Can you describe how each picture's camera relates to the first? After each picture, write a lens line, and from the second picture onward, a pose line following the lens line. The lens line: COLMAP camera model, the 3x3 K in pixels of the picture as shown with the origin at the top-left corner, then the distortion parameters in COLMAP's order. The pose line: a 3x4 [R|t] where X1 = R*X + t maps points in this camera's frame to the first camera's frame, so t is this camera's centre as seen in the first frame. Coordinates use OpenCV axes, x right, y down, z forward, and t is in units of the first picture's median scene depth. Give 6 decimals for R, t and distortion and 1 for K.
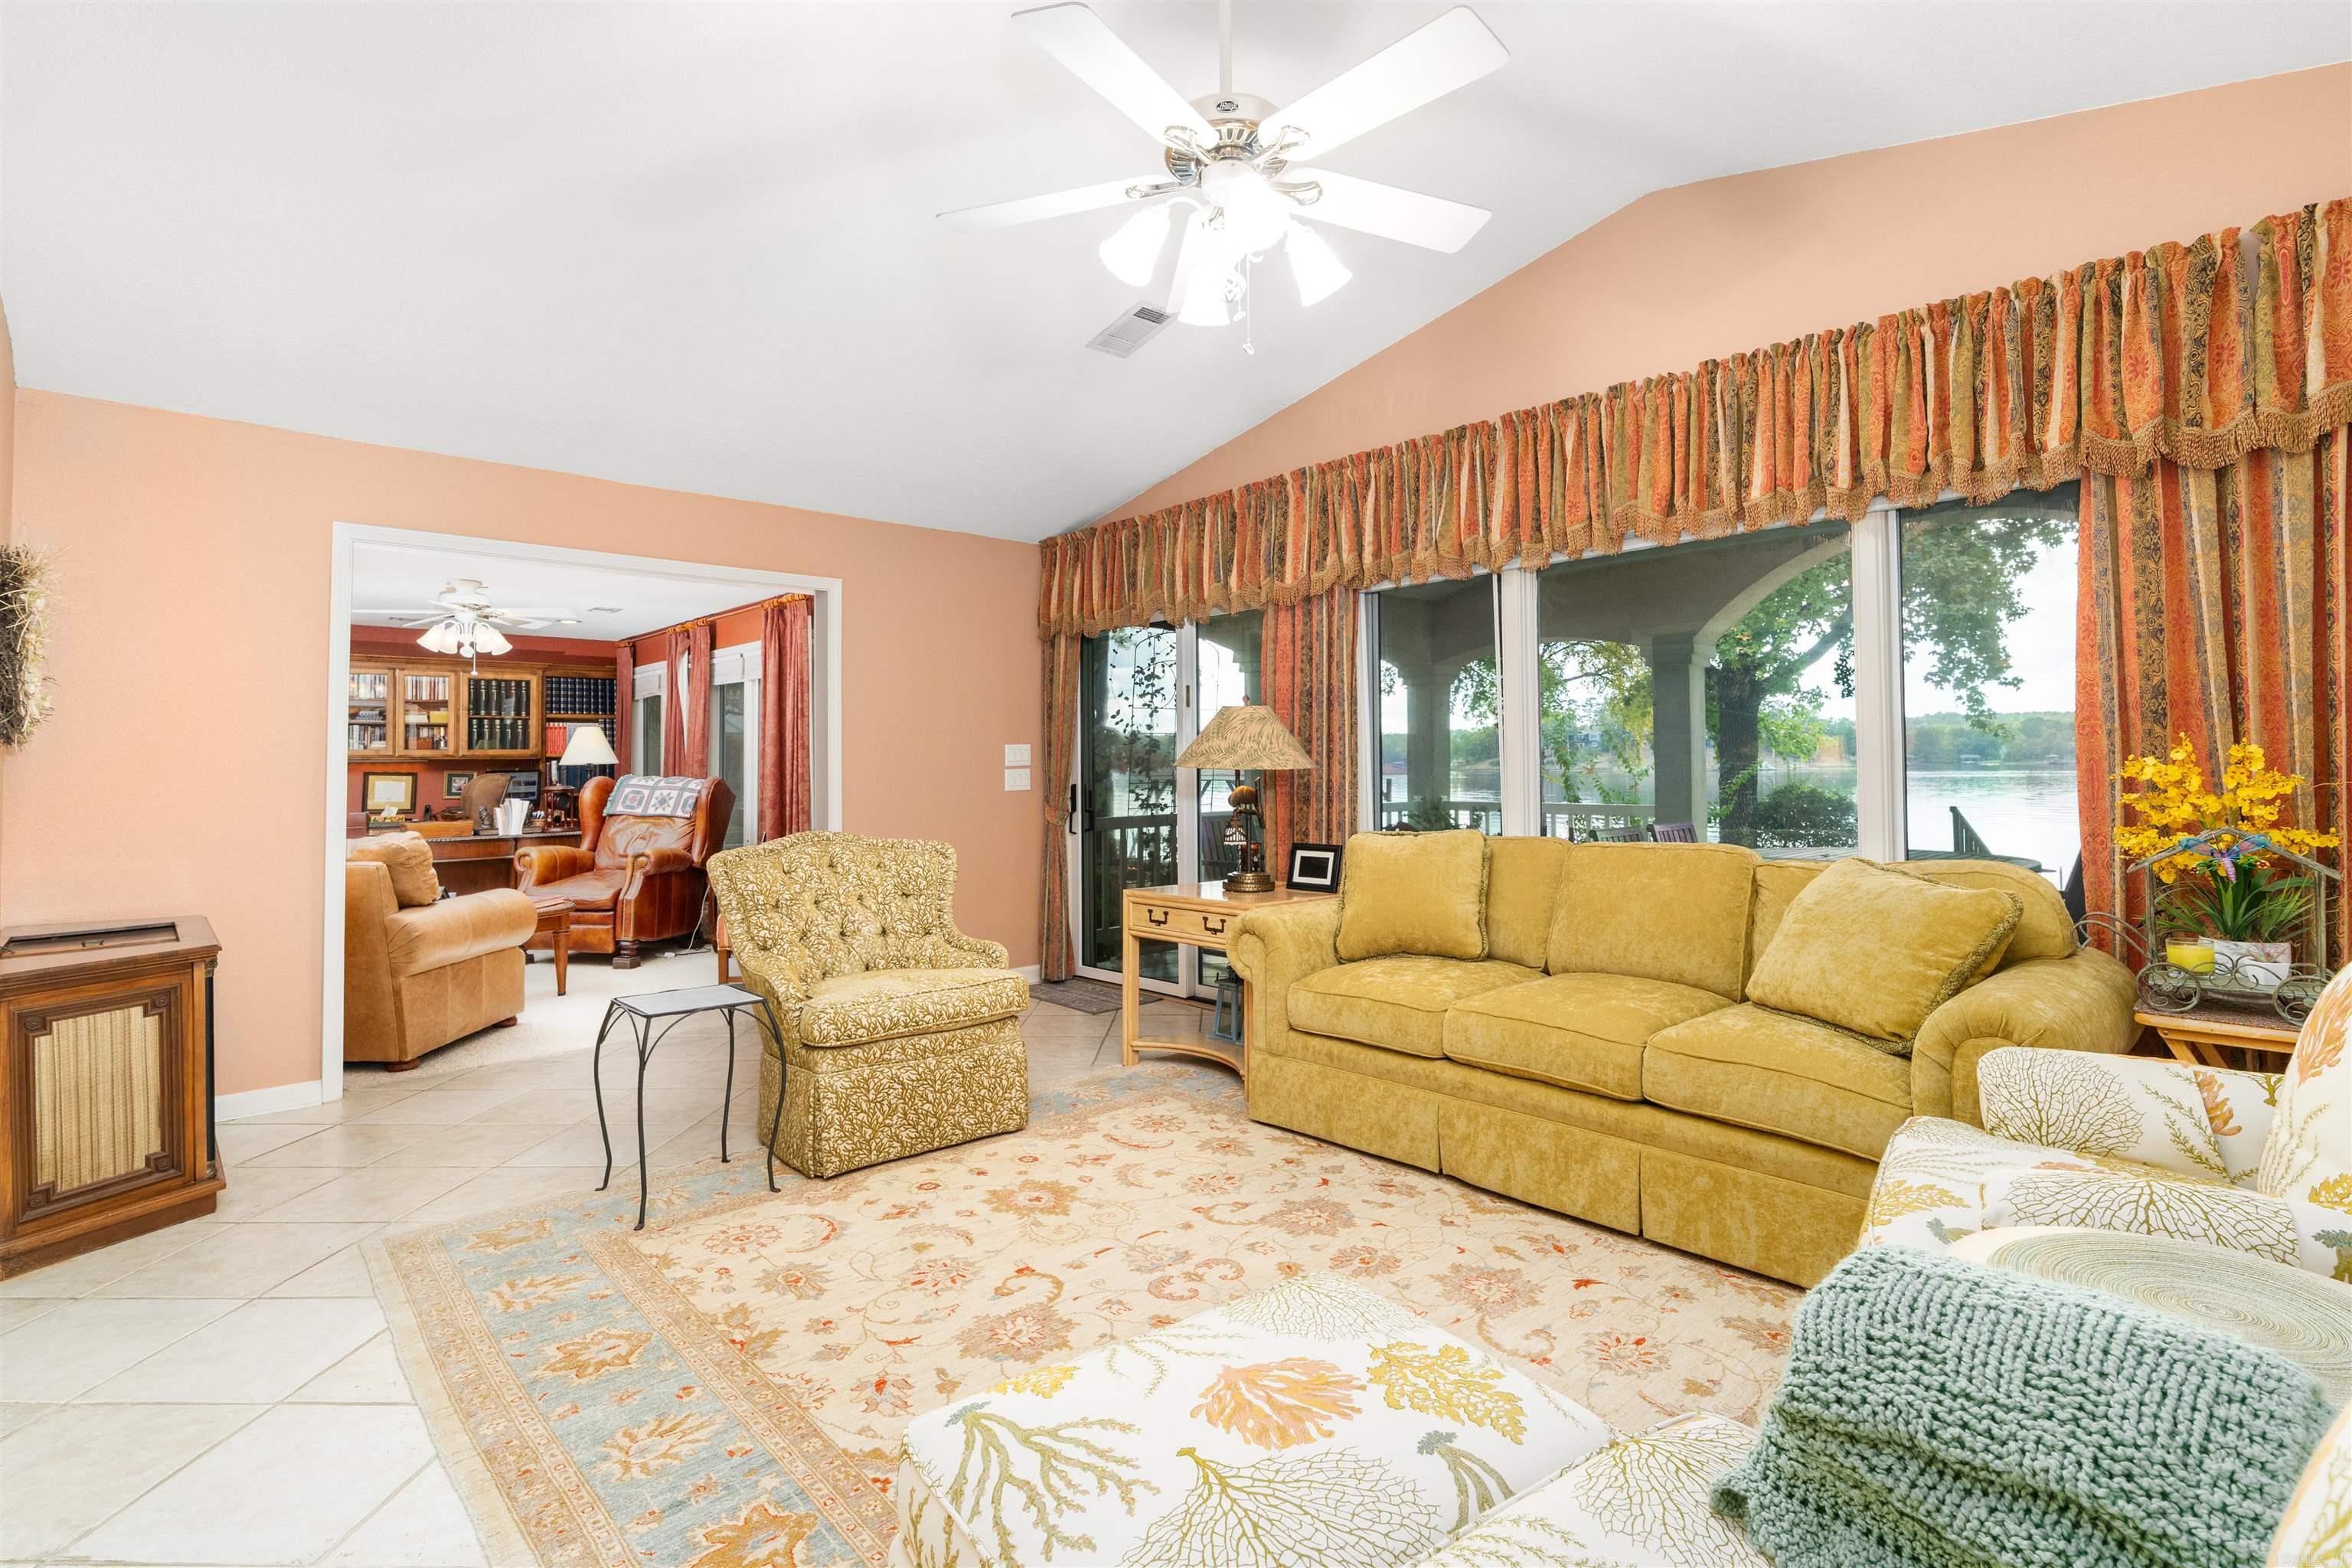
lens RADIAL K [[1119.0, 0, 1176.0], [0, 1119.0, 784.0], [0, 0, 1]] dist [-0.011955, -0.000068]
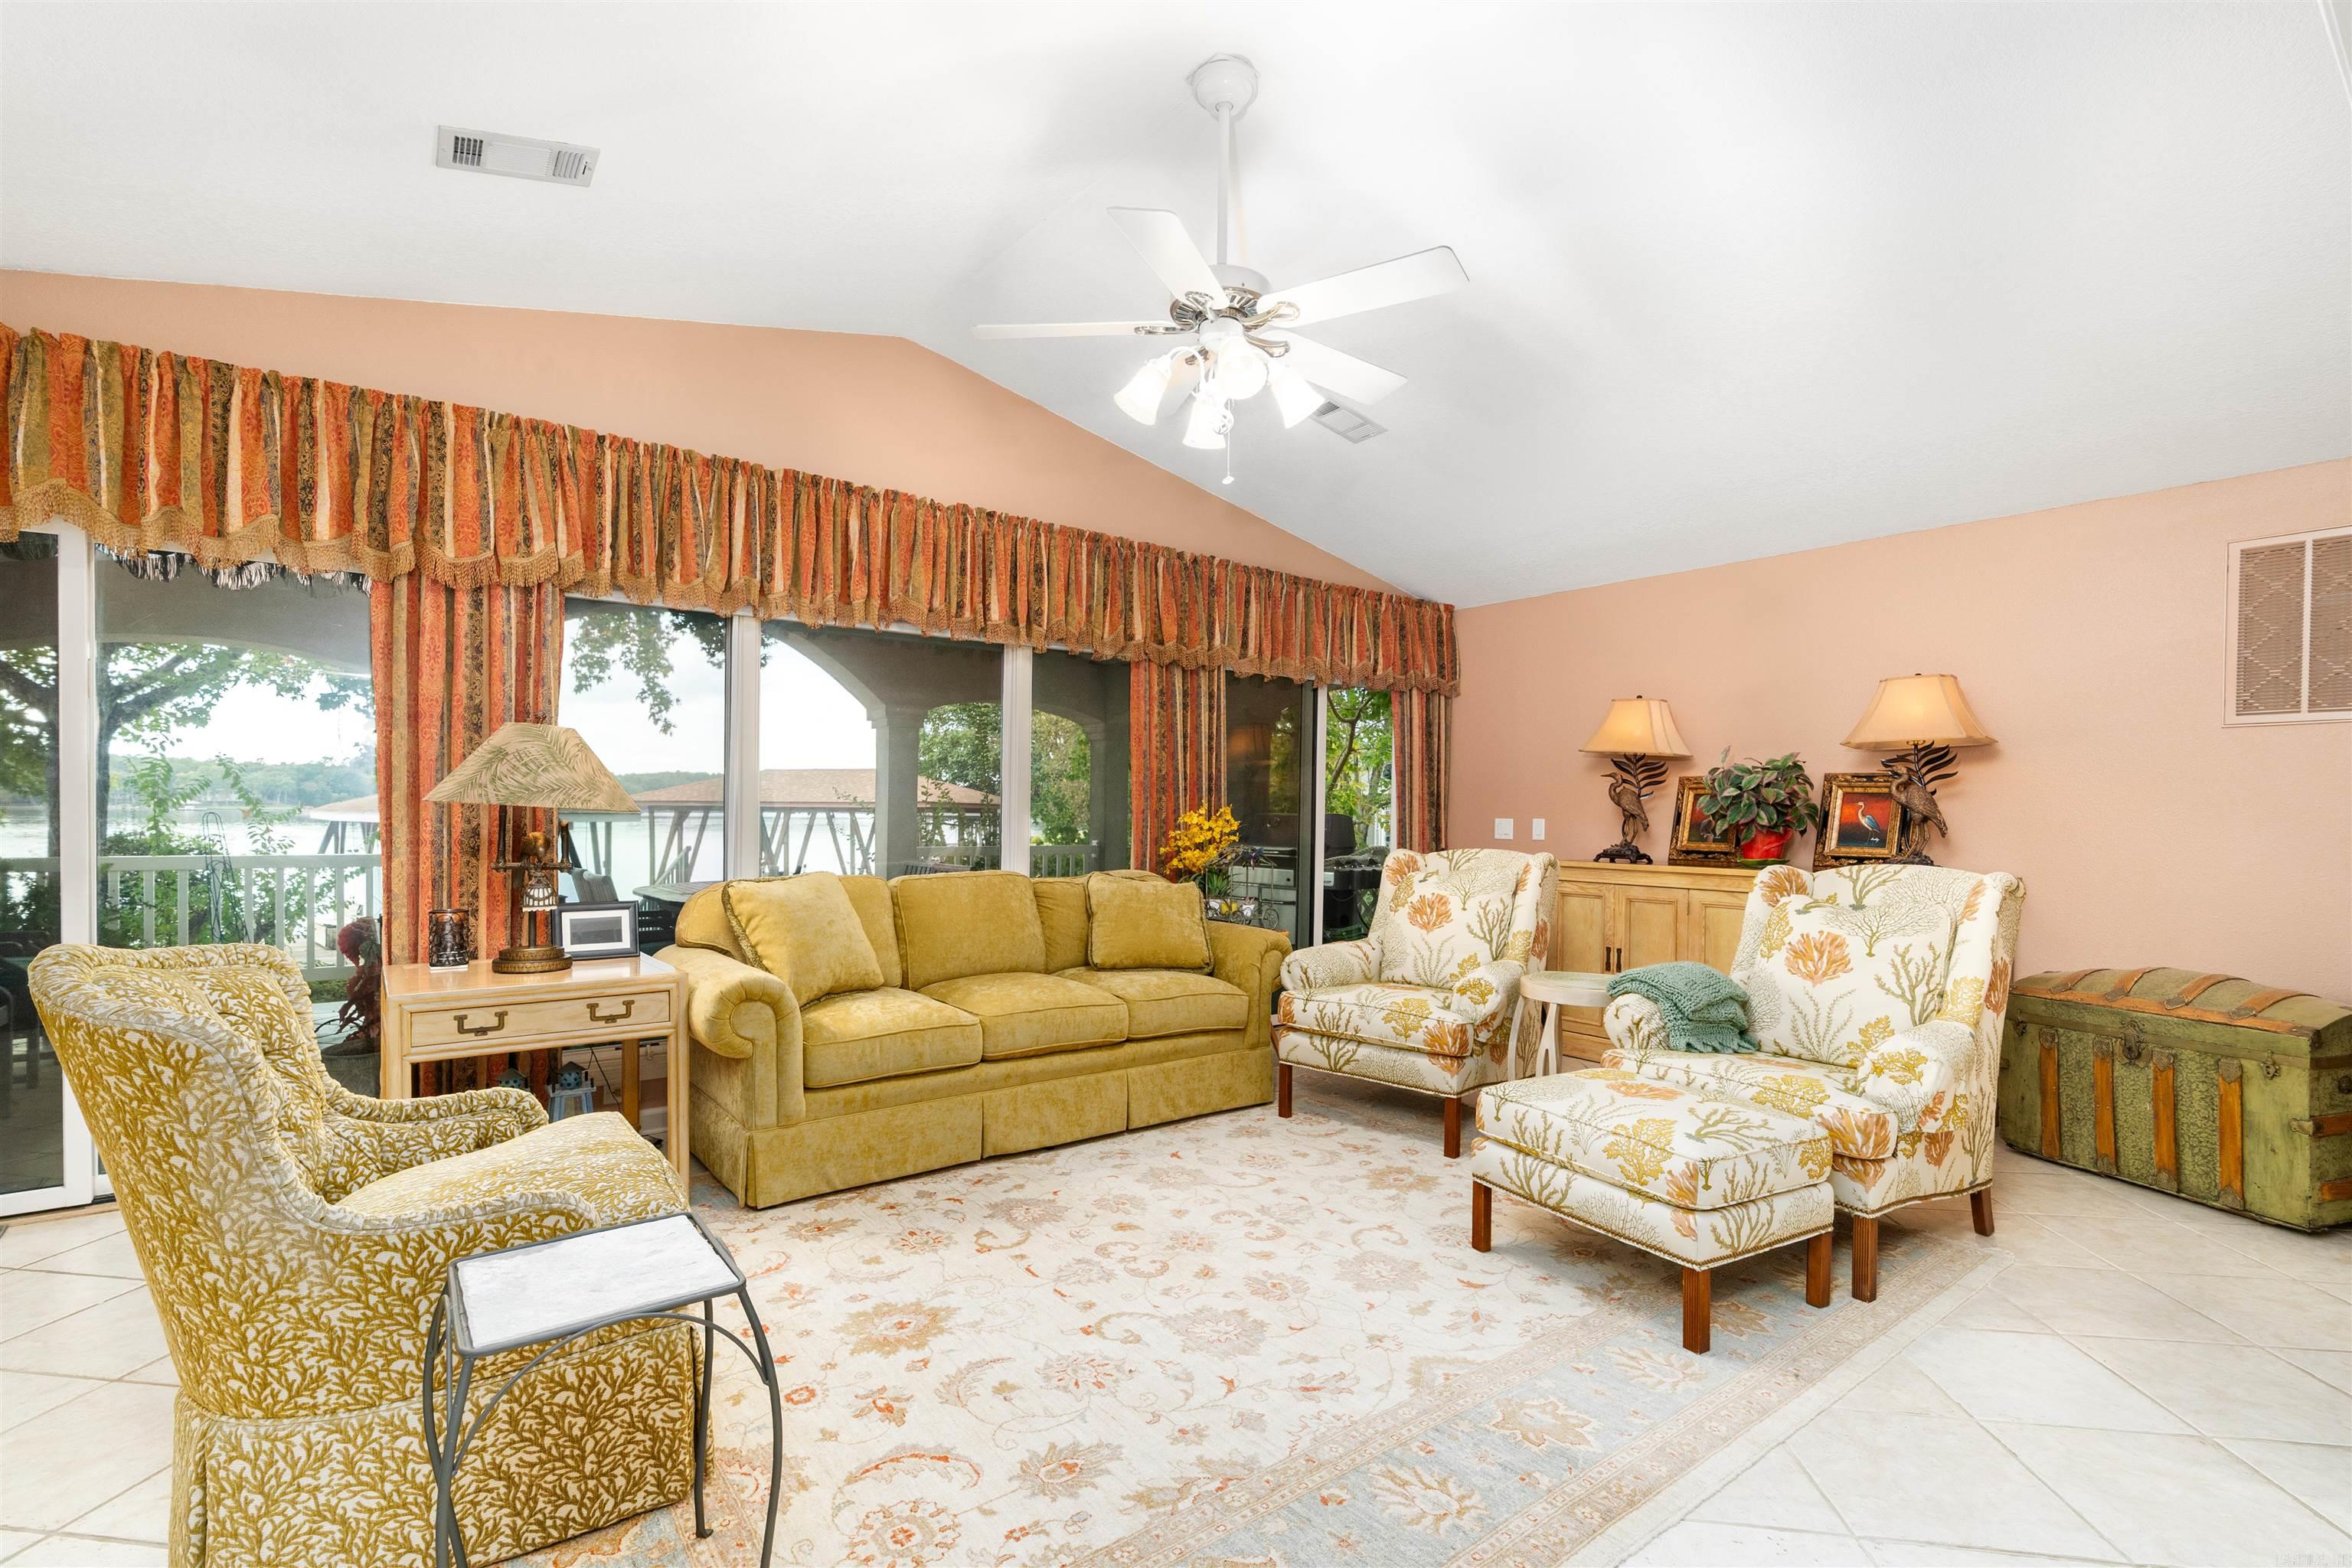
lens RADIAL K [[1075.3, 0, 1174.6], [0, 1075.3, 893.5], [0, 0, 1]] dist [-0.017175, 0.000213]
pose [[0.085840, -0.060386, 0.994477, -0.906558], [0.006527, 0.998174, 0.060047, 0.003620], [-0.996288, 0.001336, 0.086077, 0.745201]]
